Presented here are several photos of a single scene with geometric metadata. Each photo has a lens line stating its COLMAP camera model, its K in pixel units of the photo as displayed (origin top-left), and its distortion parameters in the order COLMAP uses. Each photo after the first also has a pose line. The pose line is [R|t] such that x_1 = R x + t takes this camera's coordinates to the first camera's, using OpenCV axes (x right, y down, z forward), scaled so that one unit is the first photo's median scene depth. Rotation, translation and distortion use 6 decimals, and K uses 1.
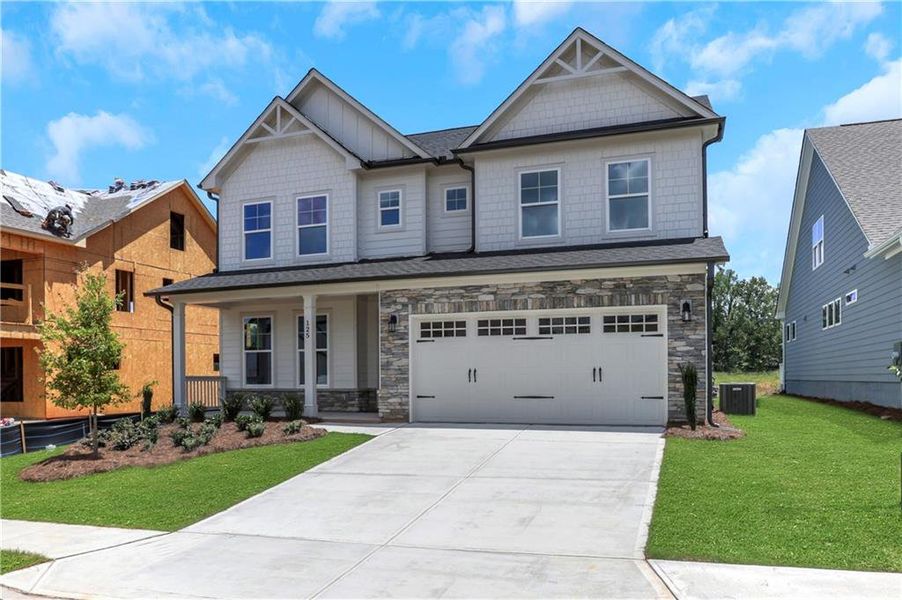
lens RADIAL K [[493.3, 0, 491.3], [0, 493.3, 373.3], [0, 0, 1]] dist [-0.001304, -0.001100]
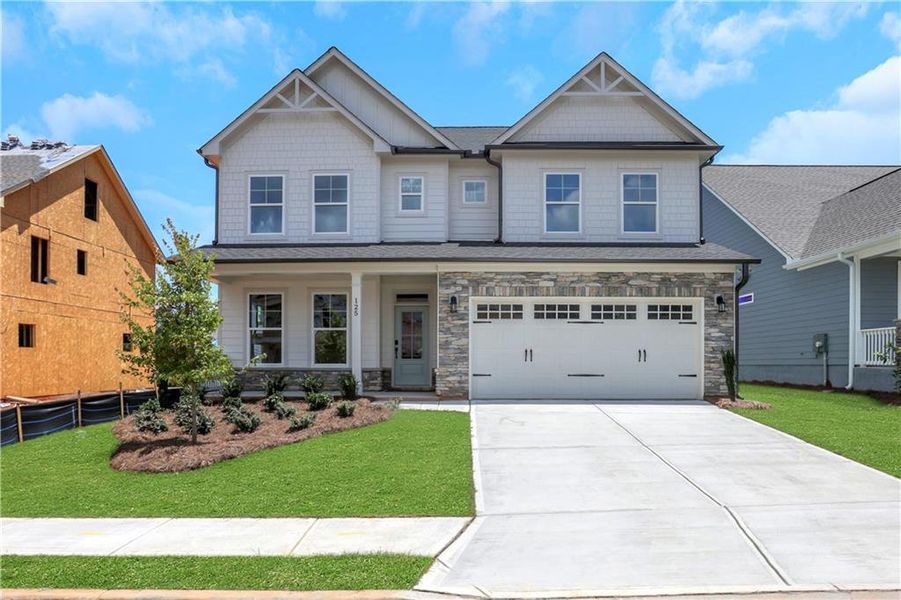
lens RADIAL K [[438.1, 0, 450.7], [0, 438.1, 360.9], [0, 0, 1]] dist [-0.011178, 0.001260]
pose [[0.971330, 0.009385, 0.237550, -0.402468], [-0.010152, 0.999946, 0.002002, 0.015112], [-0.237519, -0.004356, 0.971373, 0.103080]]
